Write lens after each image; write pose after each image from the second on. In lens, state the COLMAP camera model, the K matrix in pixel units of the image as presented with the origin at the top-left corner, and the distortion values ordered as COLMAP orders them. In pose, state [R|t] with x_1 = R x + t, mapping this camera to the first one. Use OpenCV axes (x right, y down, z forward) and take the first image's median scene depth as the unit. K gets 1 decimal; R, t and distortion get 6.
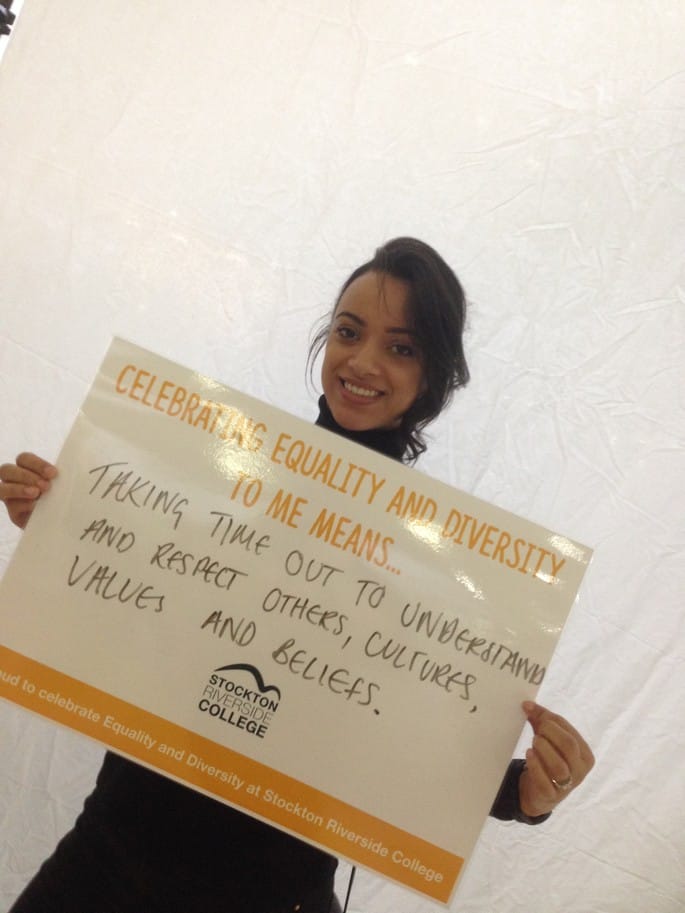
lens RADIAL K [[868.7, 0, 342.5], [0, 868.7, 456.5], [0, 0, 1]] dist [0.061400, -0.027370]
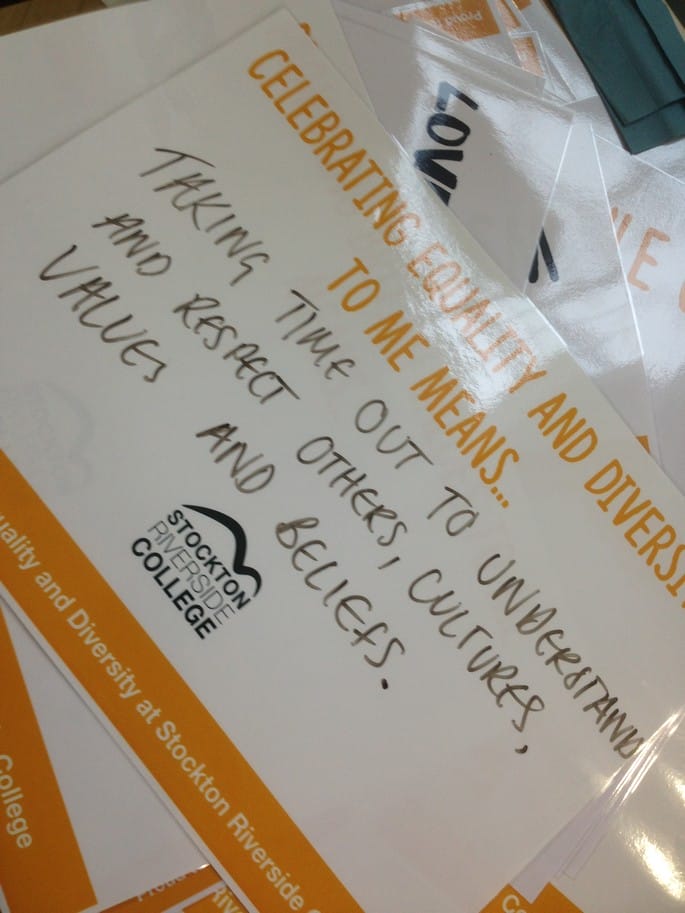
lens RADIAL K [[868.7, 0, 342.5], [0, 868.7, 456.5], [0, 0, 1]] dist [0.061400, -0.027370]
pose [[0.885628, 0.461452, -0.052197, -0.027159], [-0.451831, 0.882176, 0.132717, 0.073232], [0.107290, -0.093954, 0.989779, 0.360183]]
